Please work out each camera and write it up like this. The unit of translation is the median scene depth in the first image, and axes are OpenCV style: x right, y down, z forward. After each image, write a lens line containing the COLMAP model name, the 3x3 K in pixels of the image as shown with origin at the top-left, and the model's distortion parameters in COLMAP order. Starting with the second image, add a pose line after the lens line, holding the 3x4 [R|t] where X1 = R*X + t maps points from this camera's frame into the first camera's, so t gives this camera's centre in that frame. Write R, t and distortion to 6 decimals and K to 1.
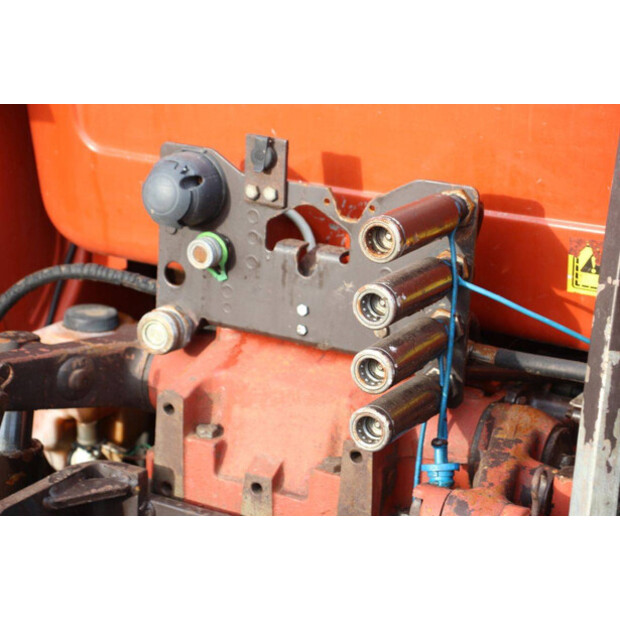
lens RADIAL K [[1318.7, 0, 323.7], [0, 1318.7, 309.6], [0, 0, 1]] dist [0.474975, 0.023162]
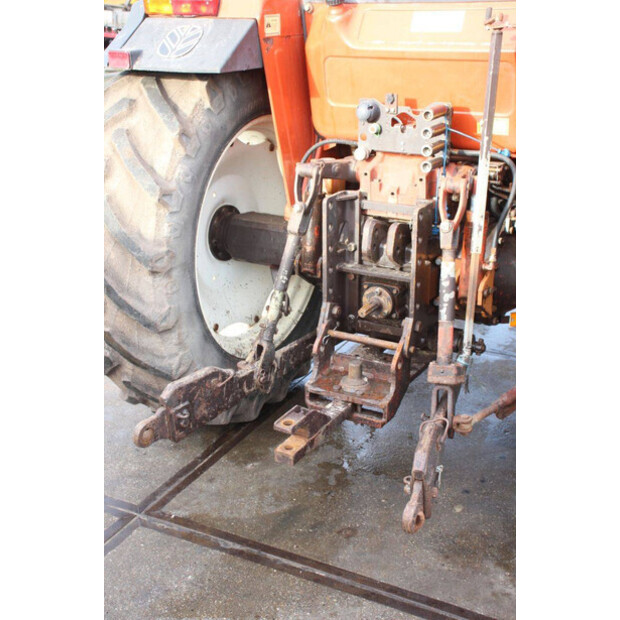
lens RADIAL K [[848.4, 0, 311.3], [0, 848.4, 321.4], [0, 0, 1]] dist [0.034863, 0.101994]
pose [[0.997998, -0.051554, -0.036649, -0.203489], [0.054503, 0.994919, 0.084645, 0.271398], [0.032099, -0.086473, 0.995737, -1.326685]]
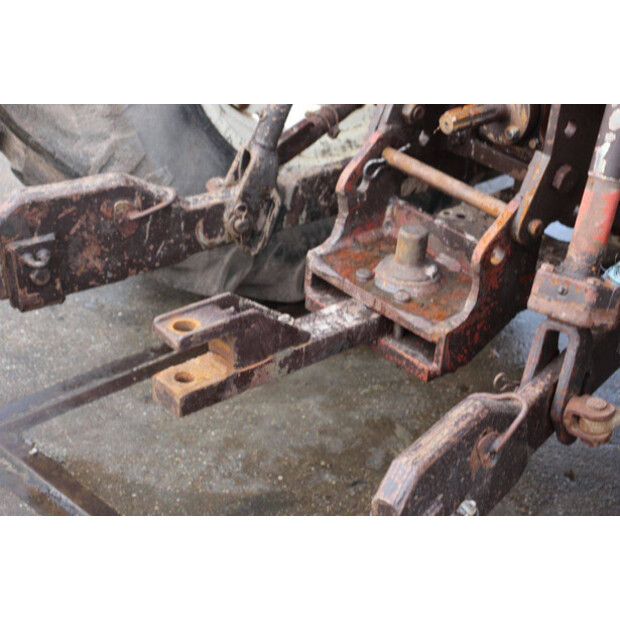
lens RADIAL K [[1440.4, 0, 310.0], [0, 1440.4, 310.0], [0, 0, 1]] dist [0.380341, -0.146703]
pose [[0.938180, 0.177334, -0.297274, 0.249180], [-0.110605, 0.967359, 0.228000, 0.287656], [0.328003, -0.181025, 0.927170, -0.755496]]
